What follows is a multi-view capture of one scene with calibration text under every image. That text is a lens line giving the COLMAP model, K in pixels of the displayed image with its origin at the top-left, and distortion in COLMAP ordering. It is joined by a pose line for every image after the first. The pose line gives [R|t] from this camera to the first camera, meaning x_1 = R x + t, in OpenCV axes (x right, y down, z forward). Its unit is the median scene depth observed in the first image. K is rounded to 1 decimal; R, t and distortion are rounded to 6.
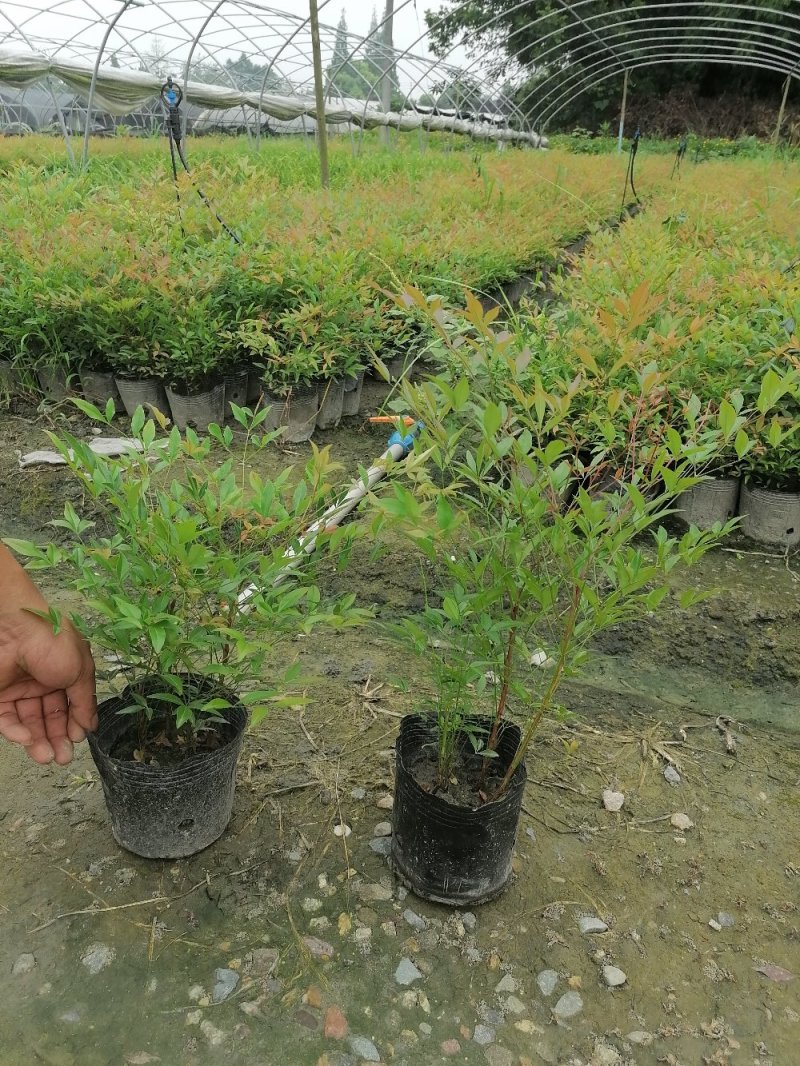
lens RADIAL K [[821.4, 0, 392.6], [0, 821.4, 533.9], [0, 0, 1]] dist [0.101499, -0.130282]
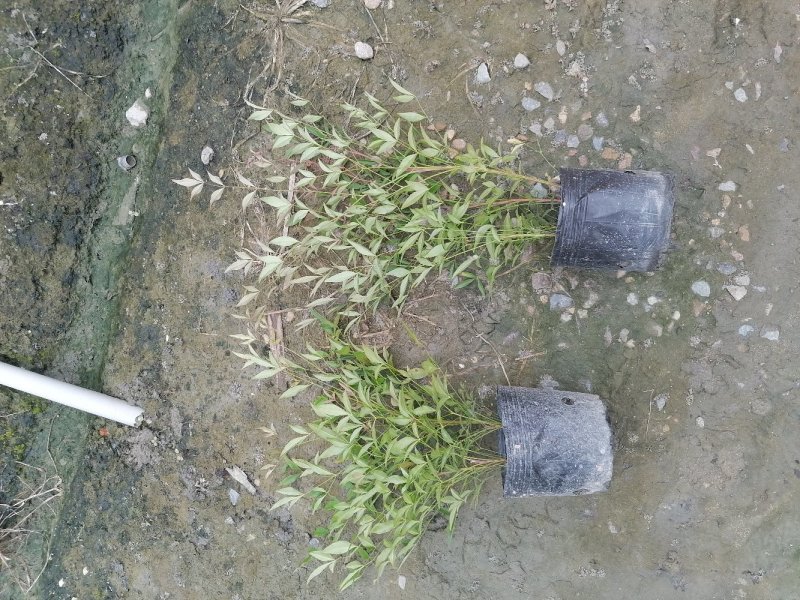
lens RADIAL K [[608.0, 0, 400.0], [0, 608.0, 300.0], [0, 0, 1]] dist [0.095617, -0.115963]
pose [[-0.110909, -0.992847, -0.044208, -0.107619], [0.569832, -0.099973, 0.815657, -0.603281], [-0.814242, 0.065273, 0.576844, 0.549392]]
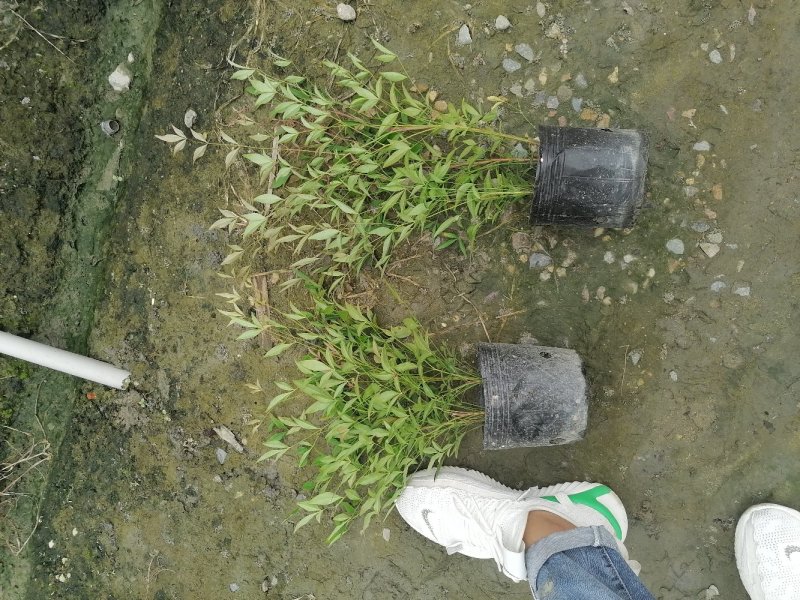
lens RADIAL K [[608.0, 0, 400.0], [0, 608.0, 300.0], [0, 0, 1]] dist [0.095617, -0.115963]
pose [[-0.112979, -0.991146, -0.069749, -0.158048], [0.554456, -0.121142, 0.823349, -0.621115], [-0.824509, 0.054349, 0.563233, 0.530305]]
